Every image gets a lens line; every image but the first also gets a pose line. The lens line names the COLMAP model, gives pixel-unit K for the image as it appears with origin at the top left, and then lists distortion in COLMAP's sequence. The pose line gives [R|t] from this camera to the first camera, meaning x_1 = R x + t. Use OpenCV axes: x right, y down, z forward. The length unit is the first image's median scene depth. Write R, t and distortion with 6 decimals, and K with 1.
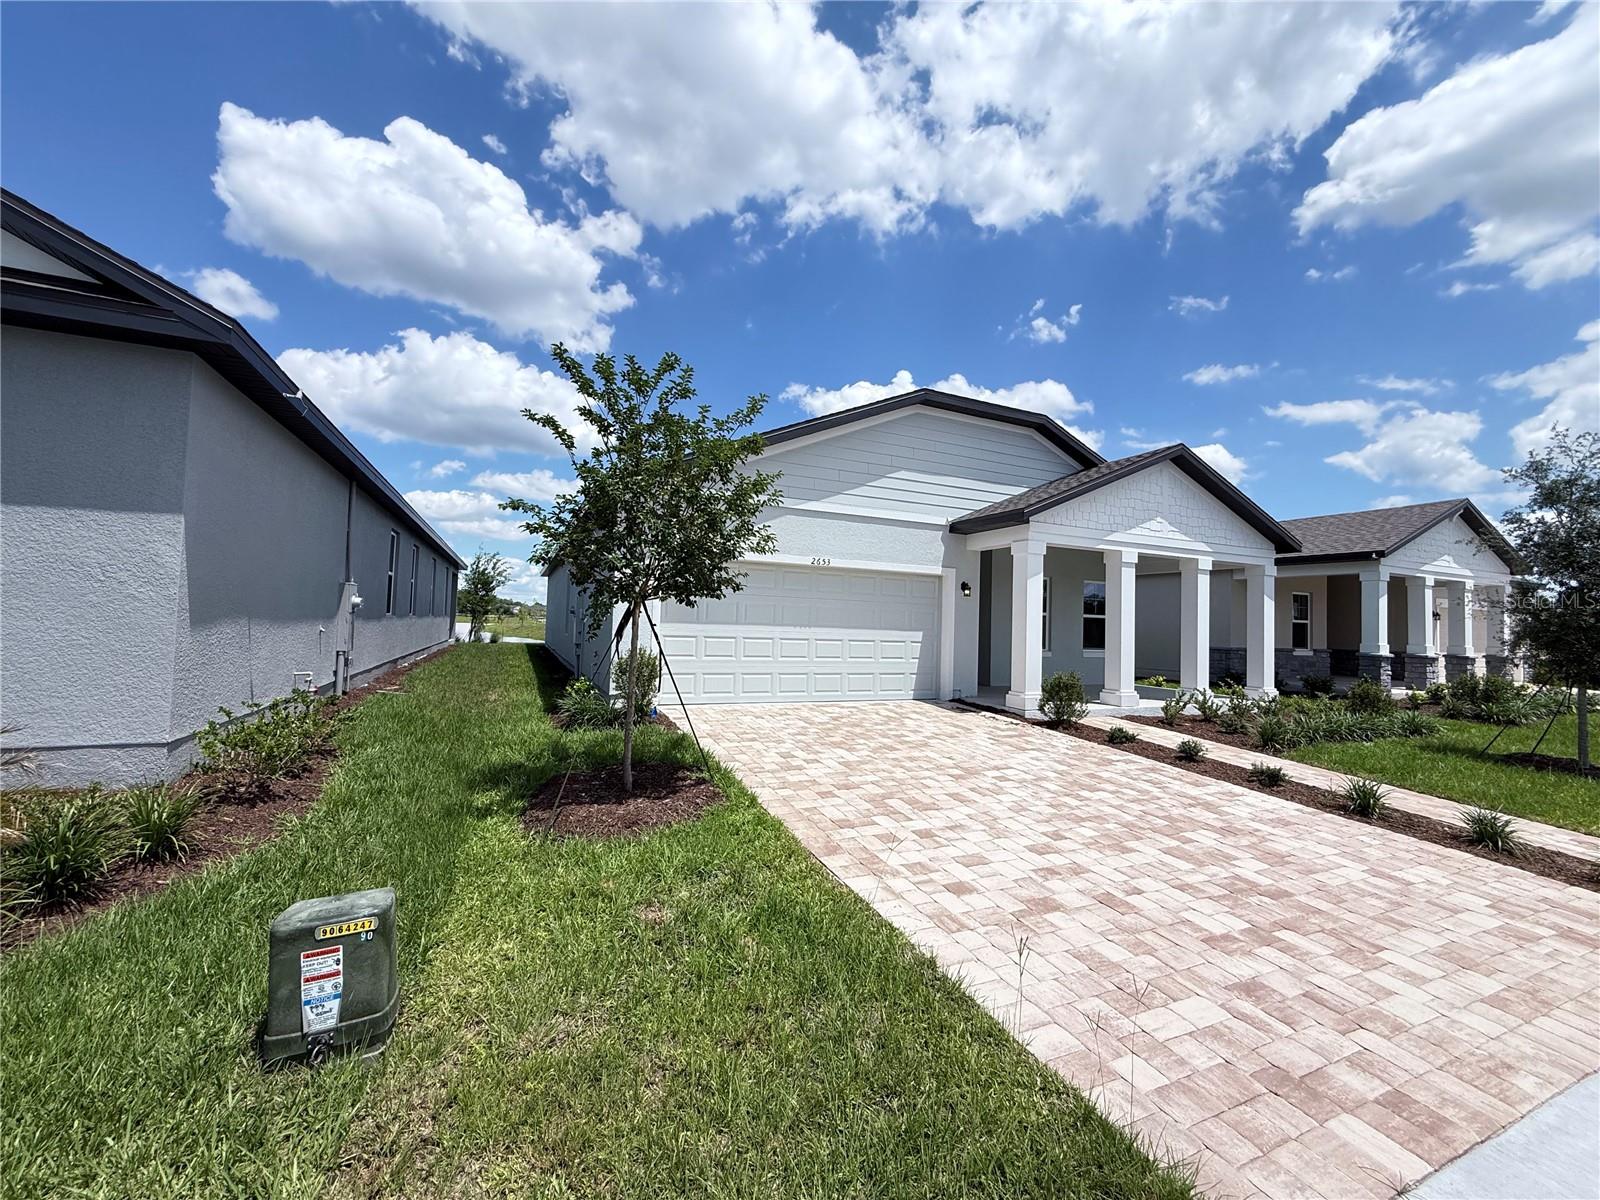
lens RADIAL K [[651.5, 0, 818.8], [0, 651.5, 627.0], [0, 0, 1]] dist [0.009964, -0.000812]
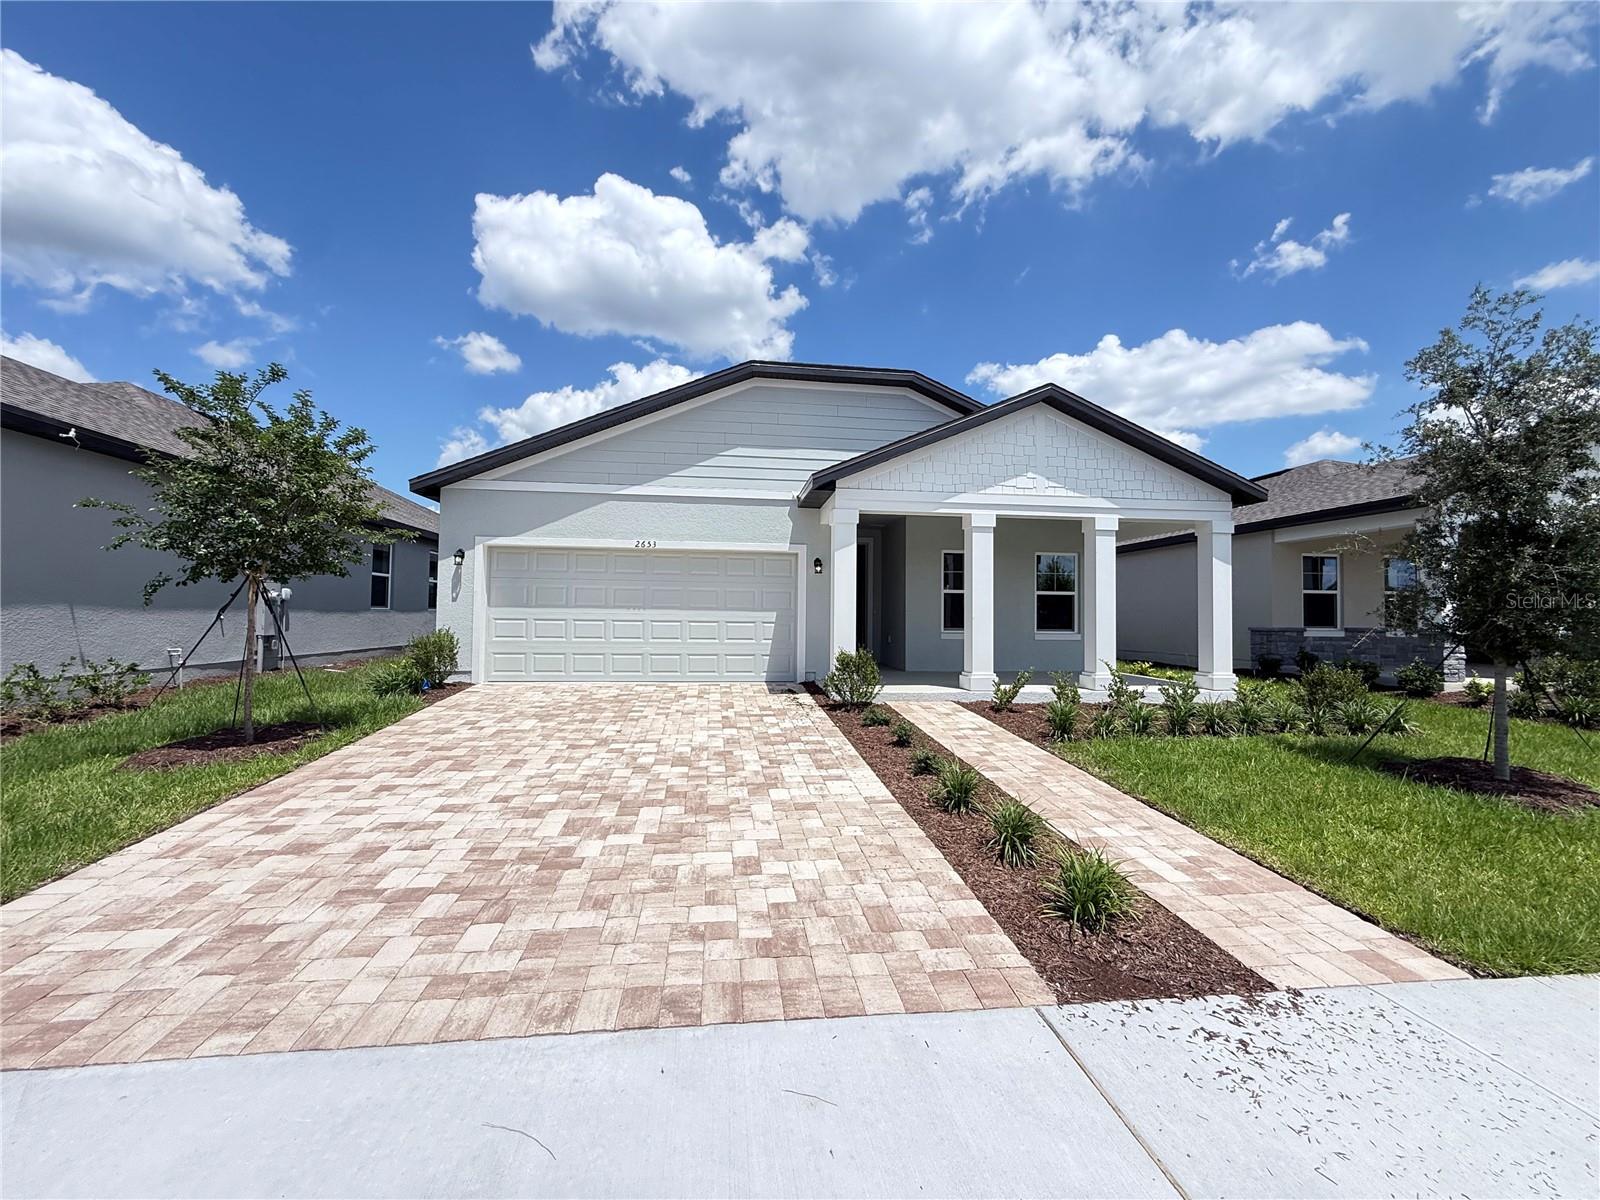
lens RADIAL K [[651.5, 0, 794.0], [0, 651.5, 646.6], [0, 0, 1]] dist [0.009964, -0.000812]
pose [[0.952079, -0.002043, -0.305845, 0.456362], [0.013760, 0.999251, 0.036158, 0.022954], [0.305542, -0.038634, 0.951394, 0.079731]]
